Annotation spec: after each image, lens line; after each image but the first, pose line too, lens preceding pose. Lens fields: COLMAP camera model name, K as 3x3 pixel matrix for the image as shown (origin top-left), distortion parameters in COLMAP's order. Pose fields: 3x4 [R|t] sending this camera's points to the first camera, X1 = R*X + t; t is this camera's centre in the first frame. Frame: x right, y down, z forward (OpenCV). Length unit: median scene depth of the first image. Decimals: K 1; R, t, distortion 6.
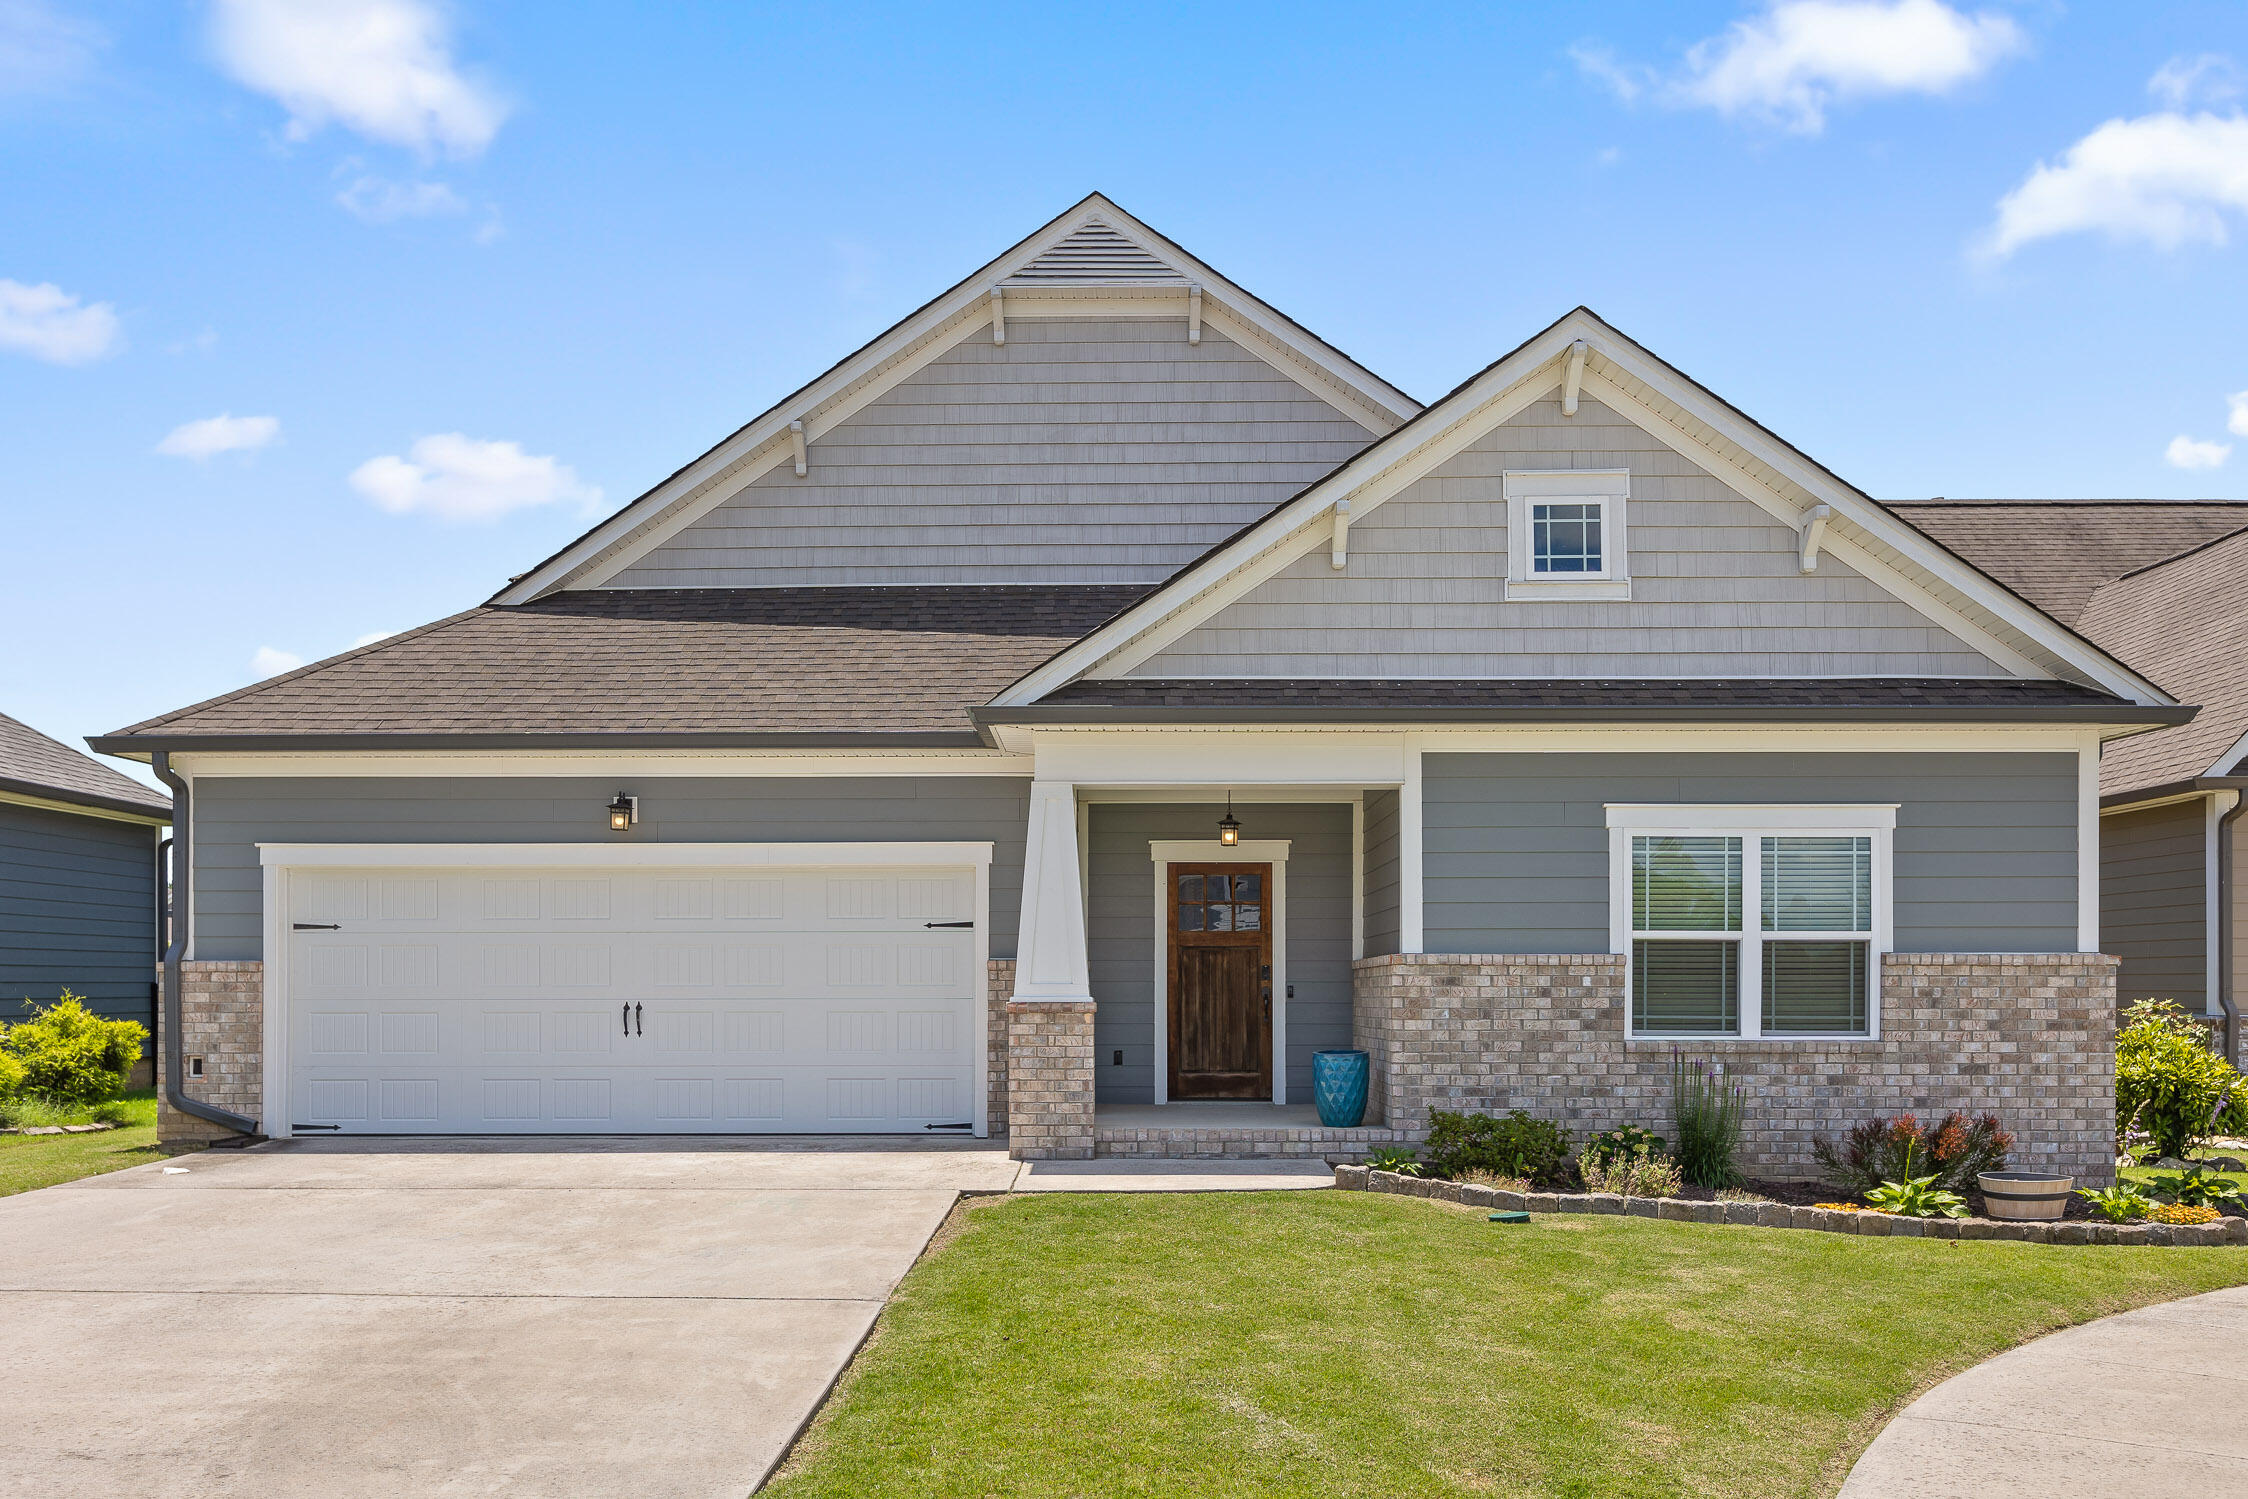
lens RADIAL K [[1901.4, 0, 1121.5], [0, 1901.4, 855.2], [0, 0, 1]] dist [0.015020, -0.005878]
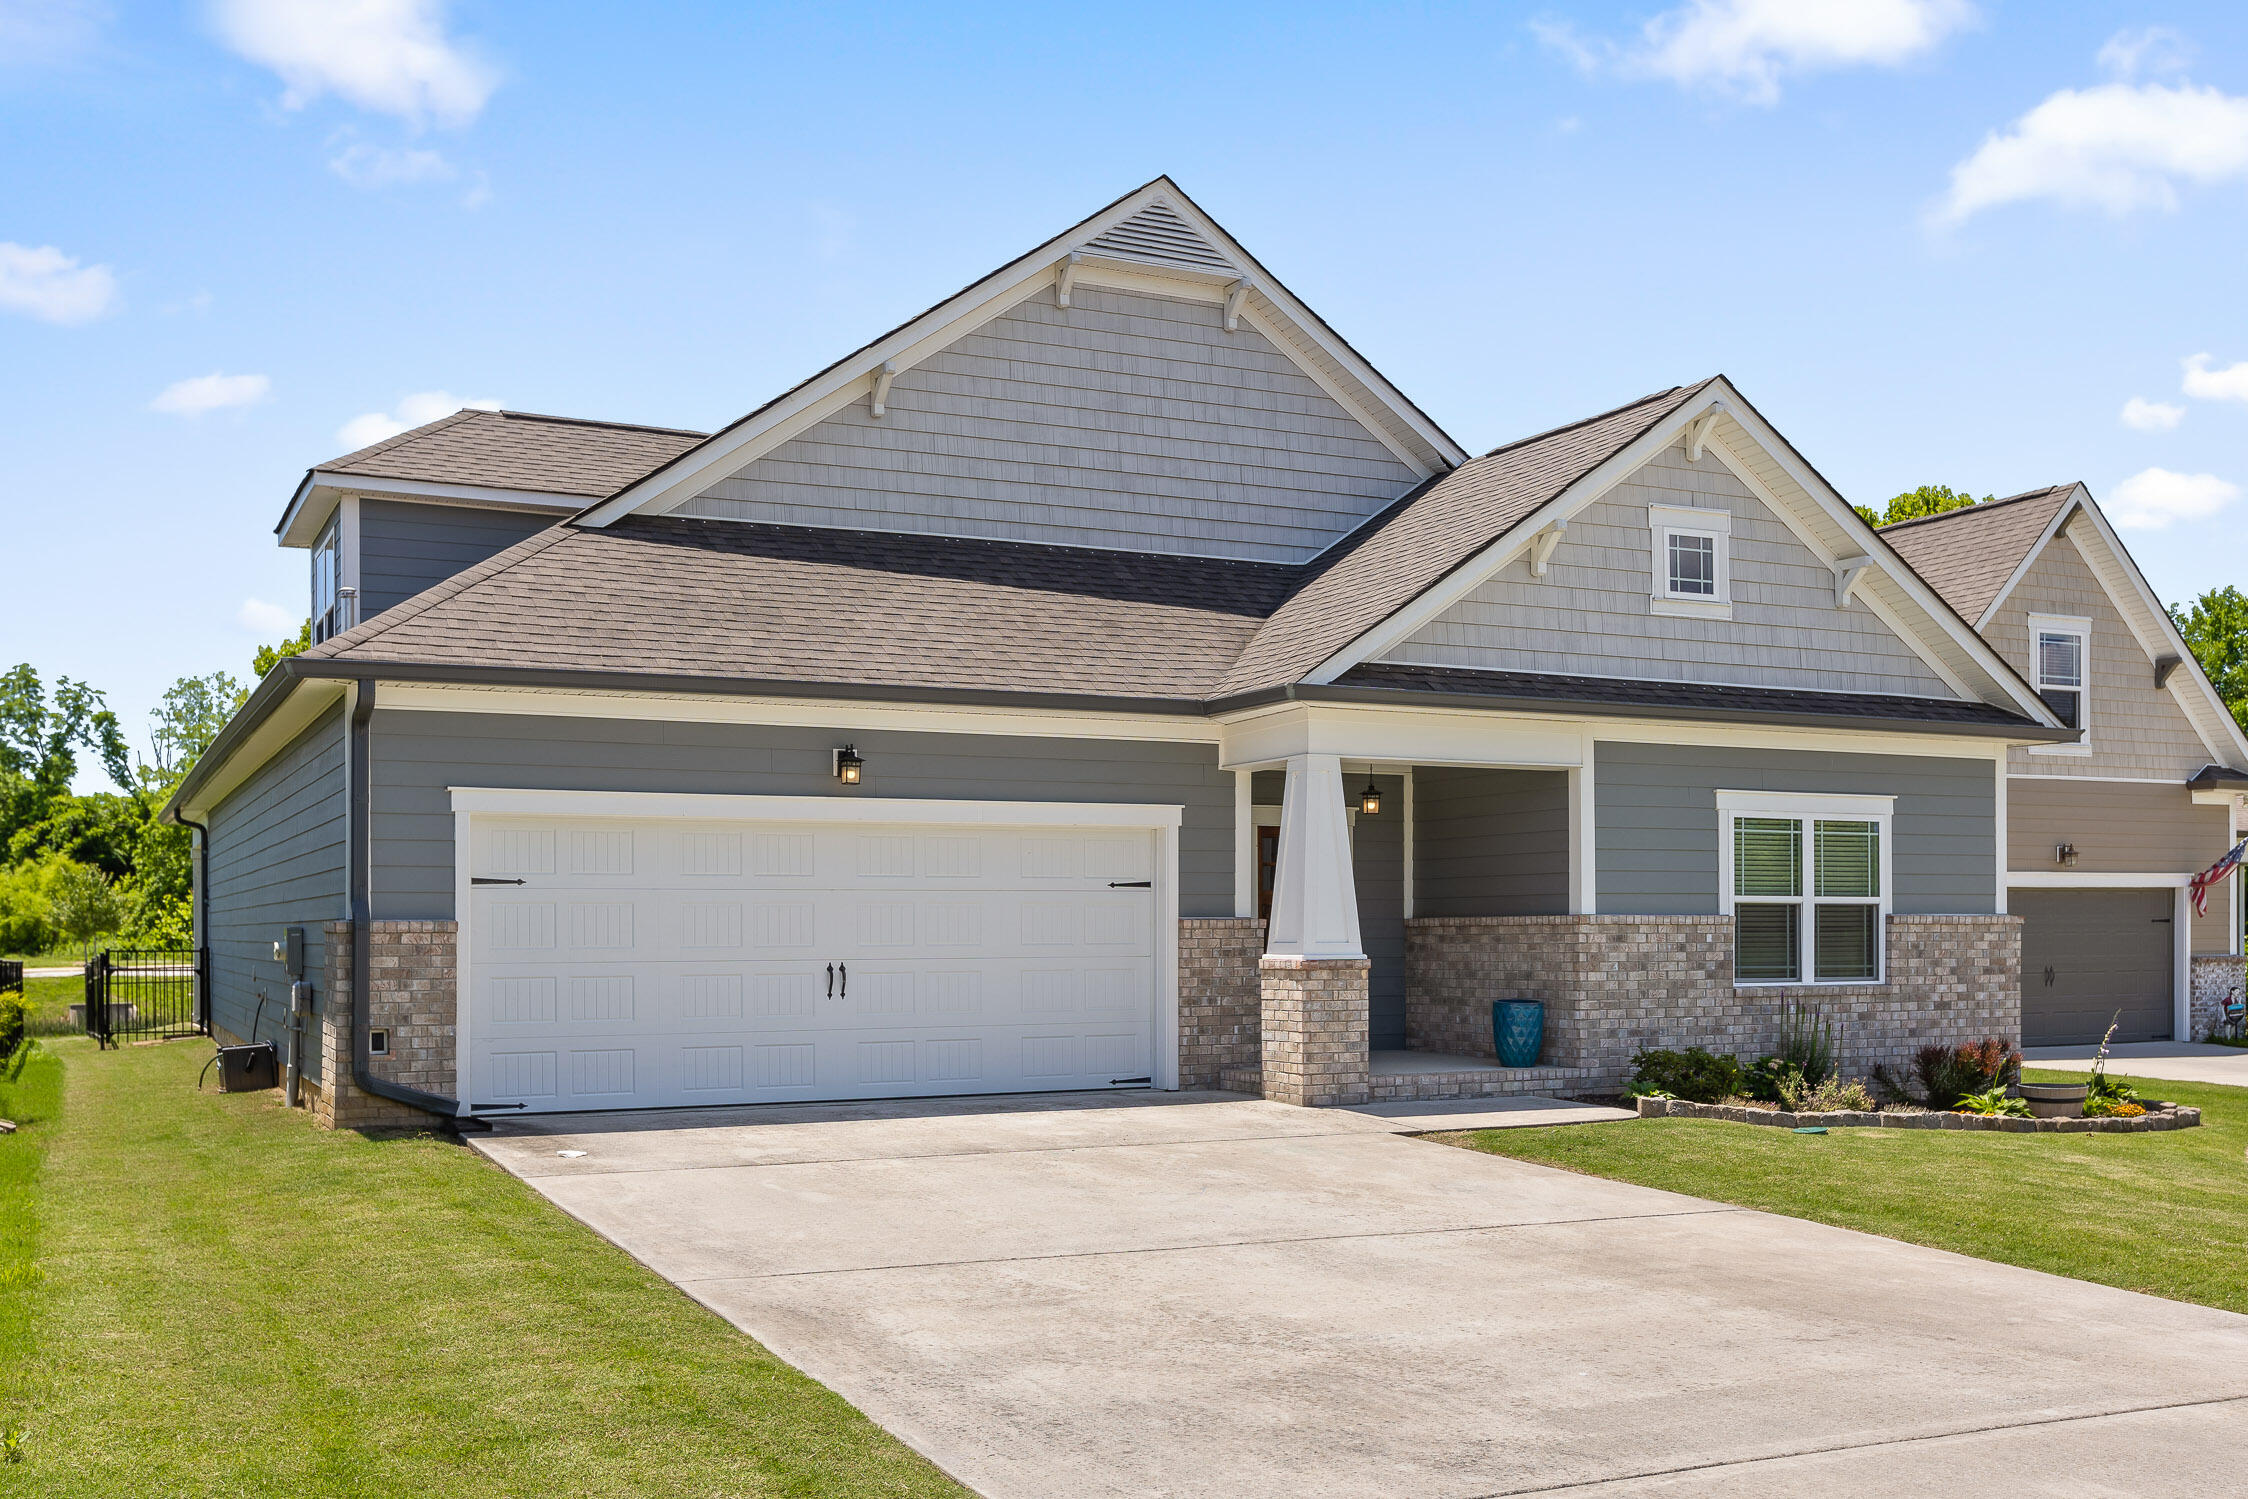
lens RADIAL K [[2107.0, 0, 1124.4], [0, 2107.0, 758.3], [0, 0, 1]] dist [0.006629, 0.000000]
pose [[0.892830, 0.034129, 0.449099, -0.667494], [-0.027342, 0.999393, -0.021590, -0.007583], [-0.449563, 0.006997, 0.893221, -0.015315]]
